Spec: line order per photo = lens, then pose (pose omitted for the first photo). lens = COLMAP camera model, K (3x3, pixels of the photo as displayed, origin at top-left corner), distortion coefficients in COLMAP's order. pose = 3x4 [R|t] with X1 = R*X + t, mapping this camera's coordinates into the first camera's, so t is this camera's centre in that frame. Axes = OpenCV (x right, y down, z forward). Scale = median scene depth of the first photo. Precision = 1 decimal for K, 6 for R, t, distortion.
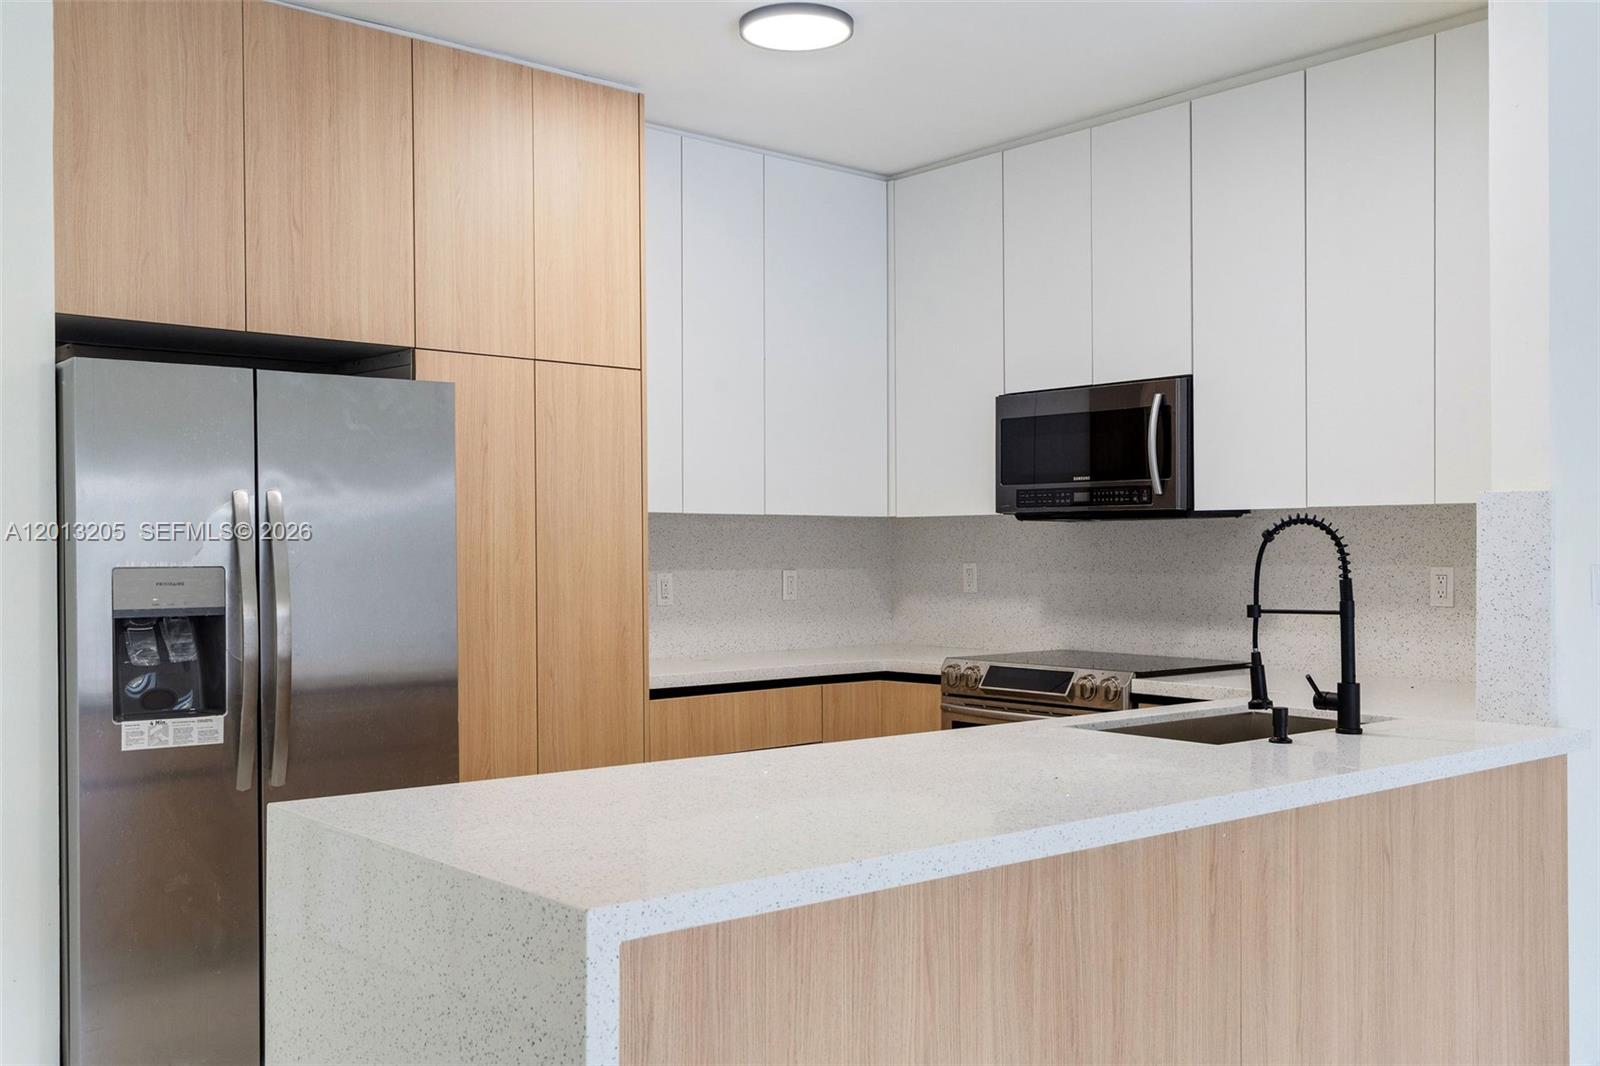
lens RADIAL K [[1486.3, 0, 792.0], [0, 1486.3, 553.5], [0, 0, 1]] dist [0.028039, 0.008120]
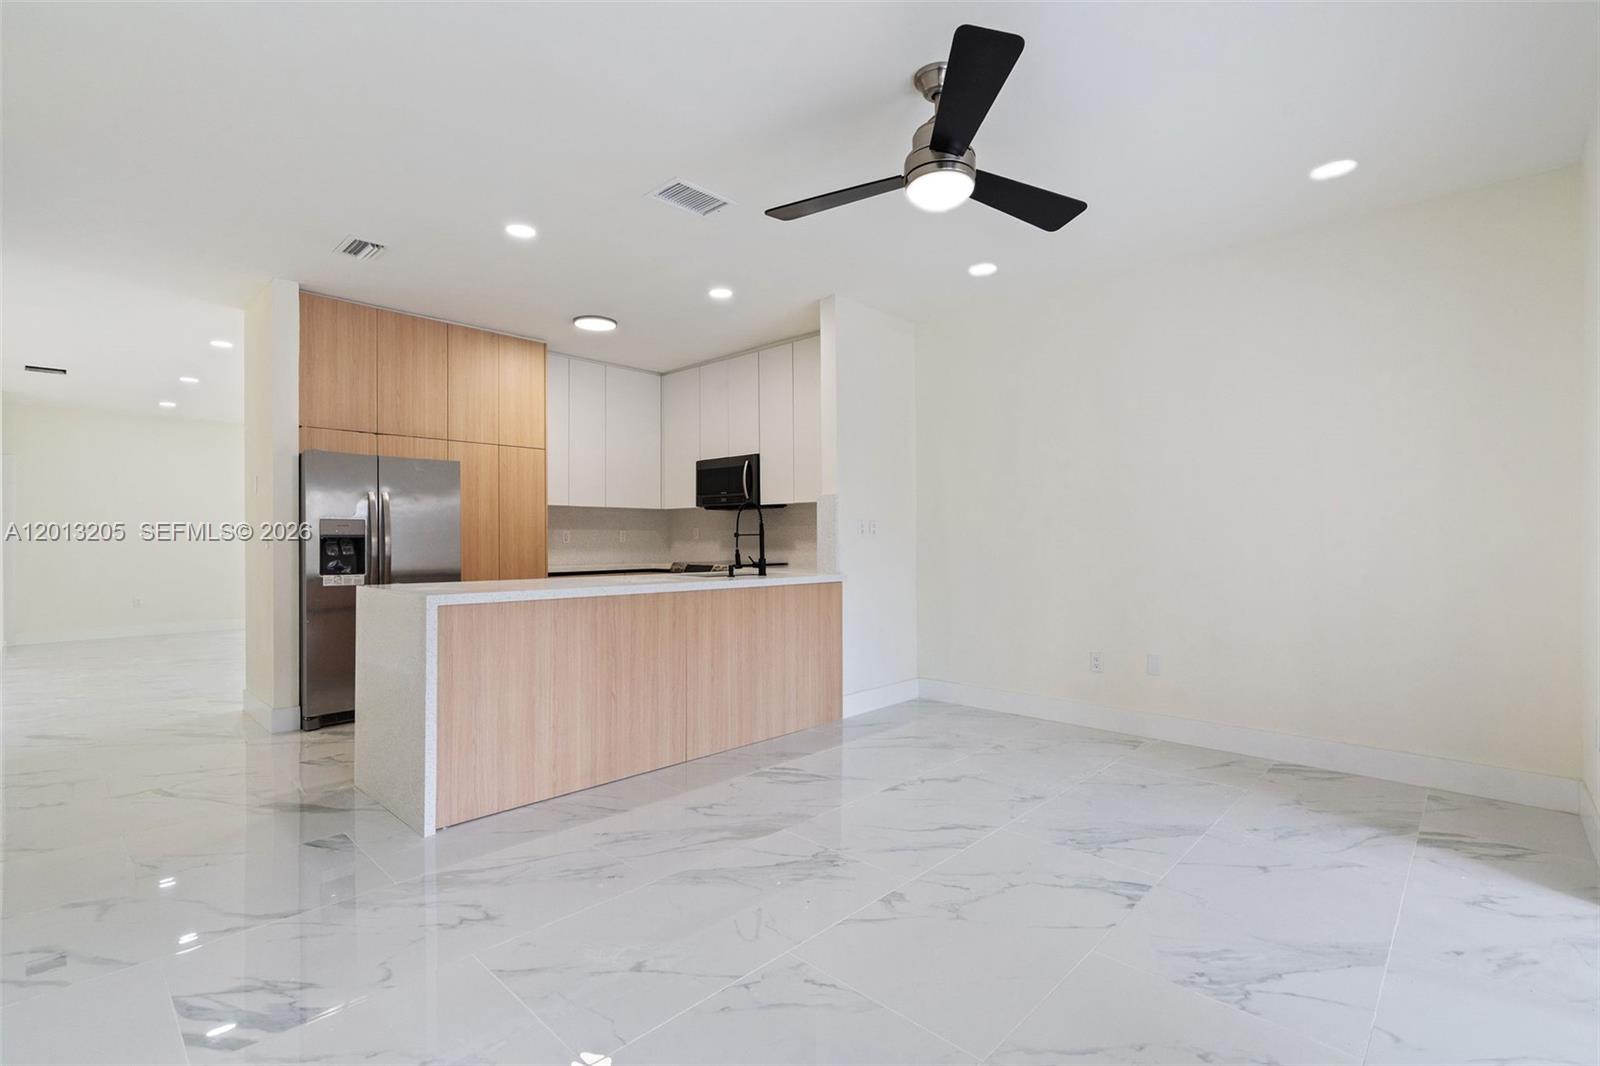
lens RADIAL K [[723.1, 0, 800.0], [0, 723.1, 533.0], [0, 0, 1]] dist [-0.016370, -0.000011]
pose [[0.993404, 0.001730, 0.114656, 0.220749], [-0.000629, 0.999953, -0.009632, 0.038664], [-0.114667, 0.009497, 0.993359, -0.335002]]
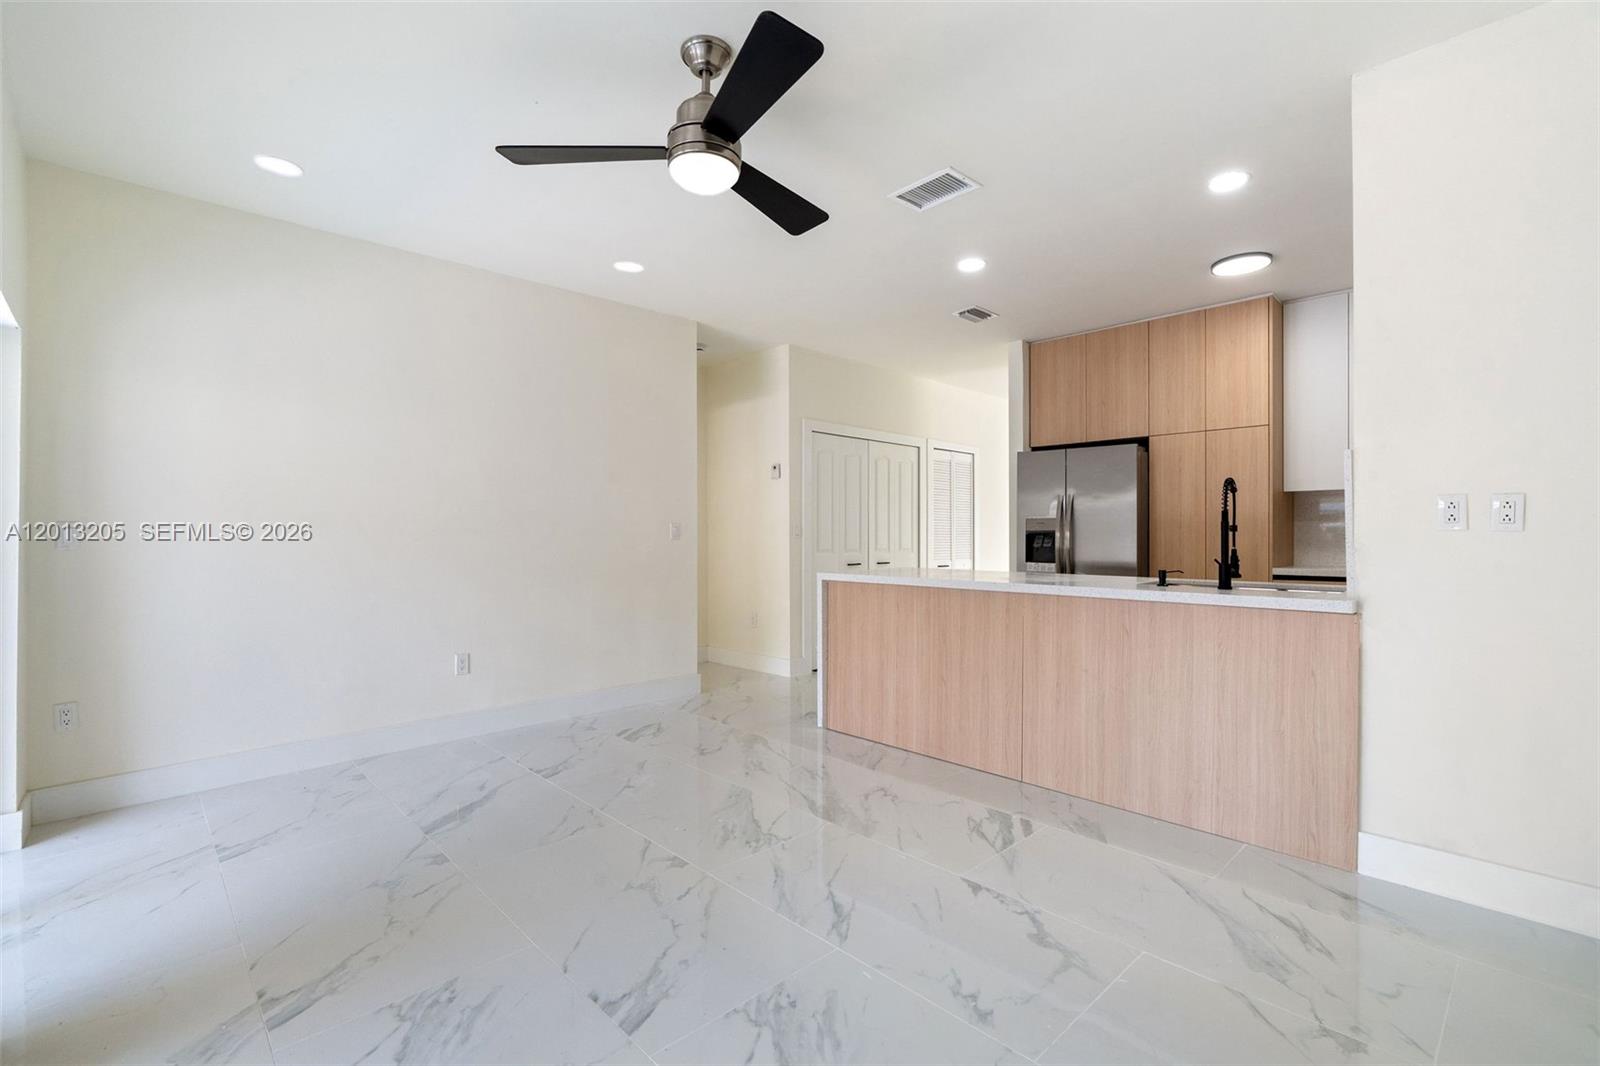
lens RADIAL K [[723.1, 0, 800.0], [0, 723.1, 533.0], [0, 0, 1]] dist [-0.016370, -0.000011]
pose [[0.064061, -0.000366, -0.997946, 0.997415], [0.000602, 1.000000, -0.000328, 0.035750], [0.997946, -0.000580, 0.064061, 0.295823]]
